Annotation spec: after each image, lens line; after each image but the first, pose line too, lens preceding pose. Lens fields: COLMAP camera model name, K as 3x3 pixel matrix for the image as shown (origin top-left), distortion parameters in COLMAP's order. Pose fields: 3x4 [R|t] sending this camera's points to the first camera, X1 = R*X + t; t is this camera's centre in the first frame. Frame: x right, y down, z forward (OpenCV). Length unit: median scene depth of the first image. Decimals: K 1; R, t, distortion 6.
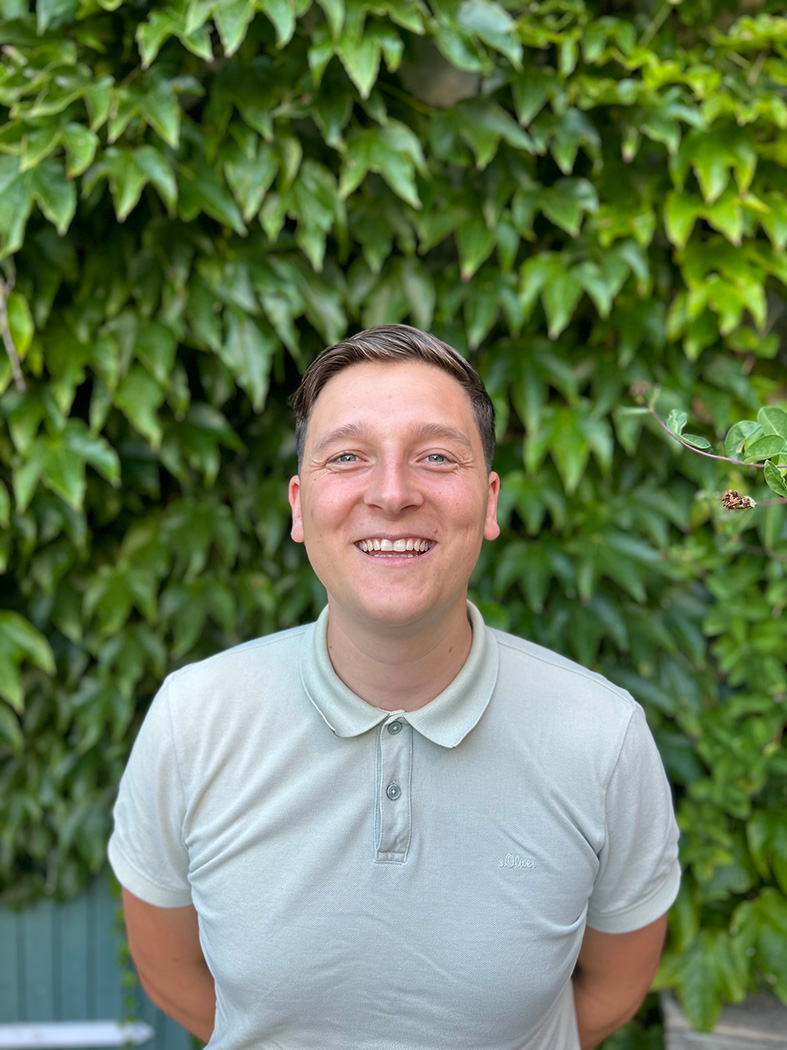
lens RADIAL K [[790.2, 0, 392.6], [0, 790.2, 521.3], [0, 0, 1]] dist [-0.009644, -0.002233]
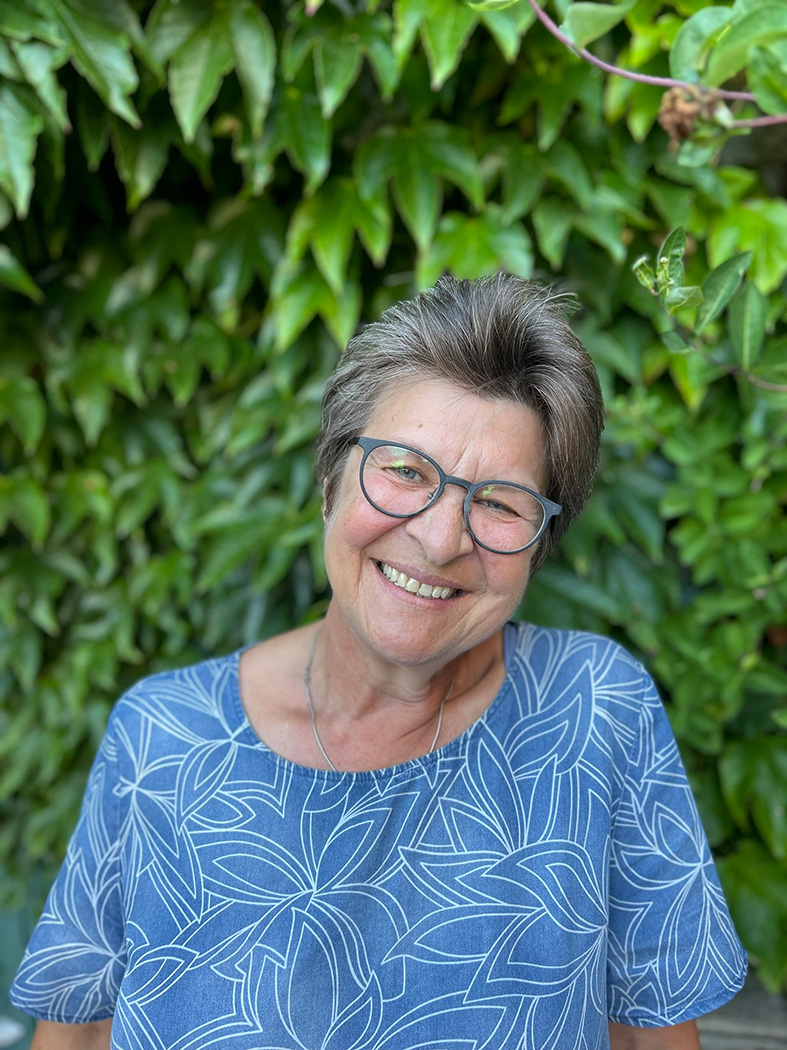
lens RADIAL K [[790.2, 0, 395.2], [0, 790.2, 526.0], [0, 0, 1]] dist [-0.009644, -0.002233]
pose [[0.998856, -0.039057, 0.027599, 0.121899], [0.036876, 0.996461, 0.075539, 0.086417], [-0.030452, -0.074435, 0.996761, 0.259056]]
